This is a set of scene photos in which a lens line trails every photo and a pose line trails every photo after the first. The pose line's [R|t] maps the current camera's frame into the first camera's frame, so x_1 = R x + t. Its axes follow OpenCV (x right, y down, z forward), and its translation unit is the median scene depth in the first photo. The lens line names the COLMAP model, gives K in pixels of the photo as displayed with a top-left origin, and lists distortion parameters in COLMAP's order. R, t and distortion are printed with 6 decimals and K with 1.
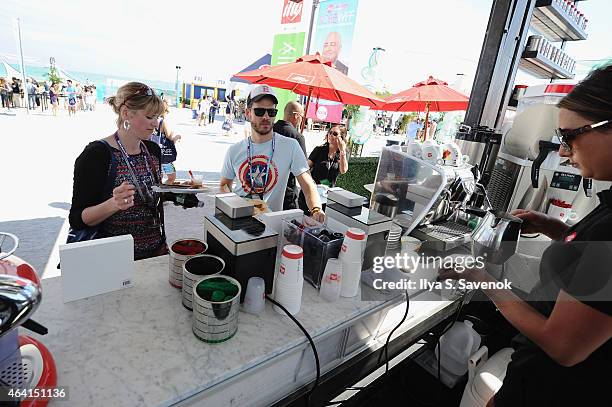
lens RADIAL K [[312.6, 0, 306.0], [0, 312.6, 203.5], [0, 0, 1]] dist [-0.017085, -0.000347]
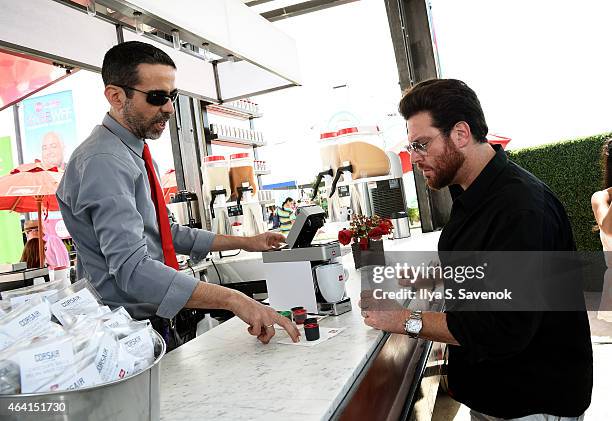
lens RADIAL K [[468.9, 0, 306.0], [0, 468.9, 210.5], [0, 0, 1]] dist [0.000471, 0.002016]
pose [[0.833307, -0.232267, 0.501648, -0.025704], [0.363377, 0.914003, -0.180429, 0.154305], [-0.416600, 0.332641, 0.846046, -0.374533]]
